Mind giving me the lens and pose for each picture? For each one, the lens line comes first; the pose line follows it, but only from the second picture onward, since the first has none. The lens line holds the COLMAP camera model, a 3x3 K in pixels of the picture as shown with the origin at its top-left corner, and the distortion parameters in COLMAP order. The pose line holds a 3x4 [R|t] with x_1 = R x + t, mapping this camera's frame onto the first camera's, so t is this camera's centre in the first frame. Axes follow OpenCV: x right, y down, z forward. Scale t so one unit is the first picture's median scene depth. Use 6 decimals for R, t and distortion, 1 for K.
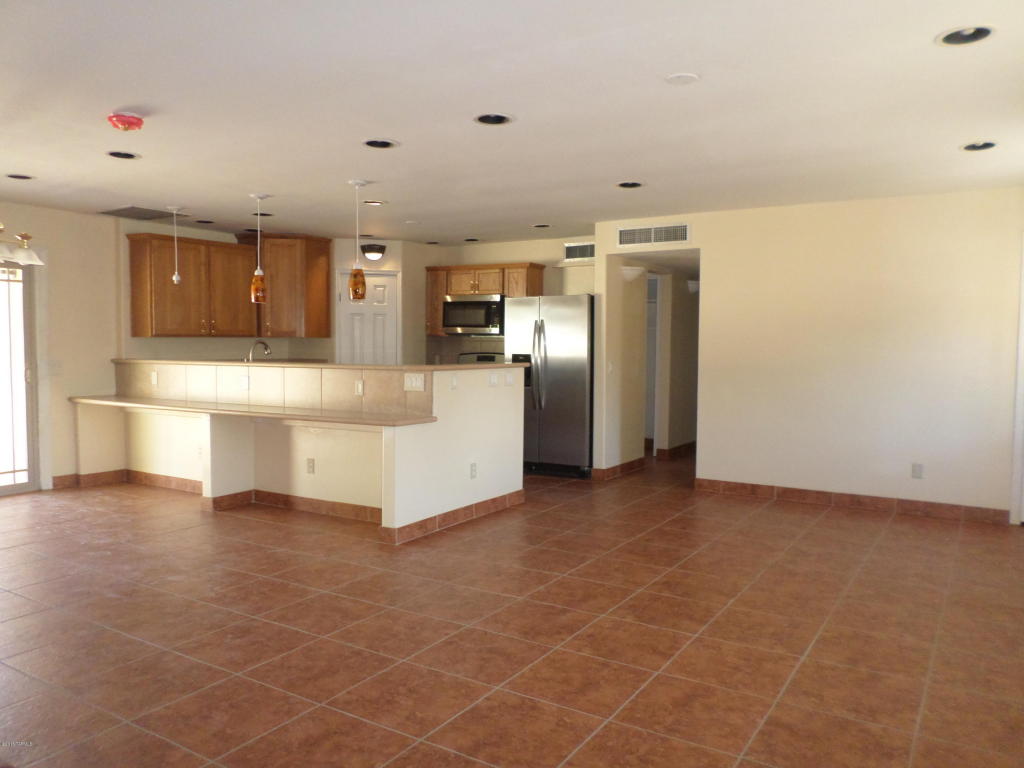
lens RADIAL K [[775.2, 0, 512.0], [0, 775.2, 384.0], [0, 0, 1]] dist [-0.012029, -0.004824]
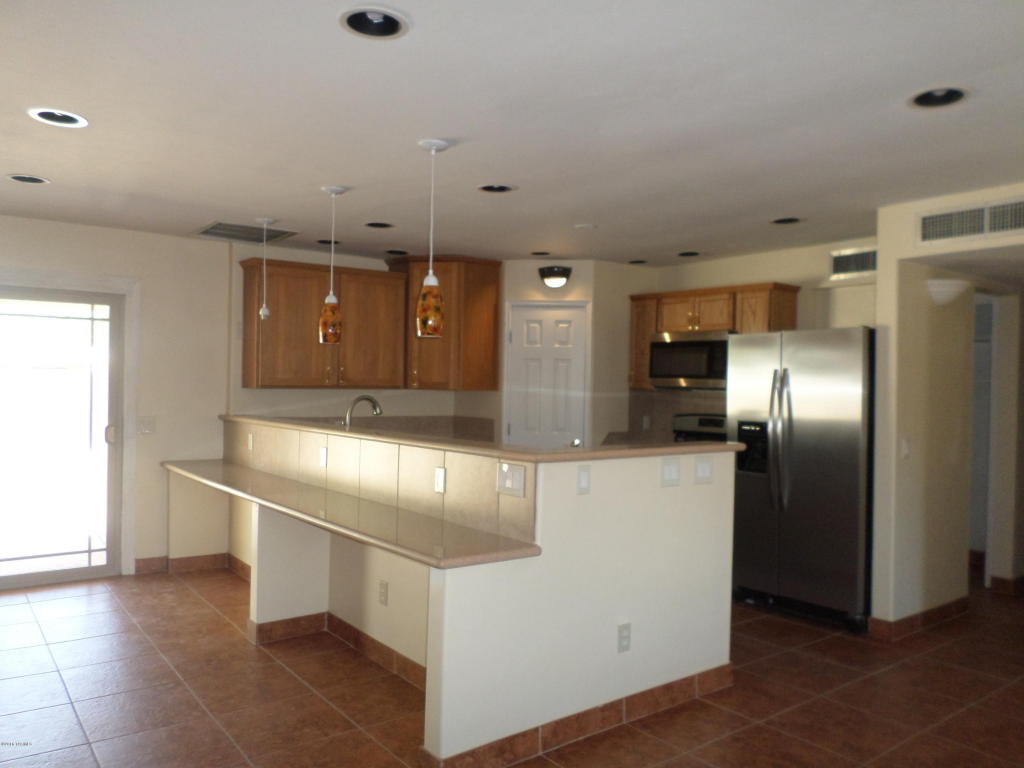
lens RADIAL K [[775.2, 0, 512.0], [0, 775.2, 384.0], [0, 0, 1]] dist [-0.012029, -0.004824]
pose [[0.934742, 0.010935, -0.355158, 0.053797], [-0.031224, 0.998188, -0.051445, -0.030553], [0.353952, 0.059177, 0.933390, 0.329673]]
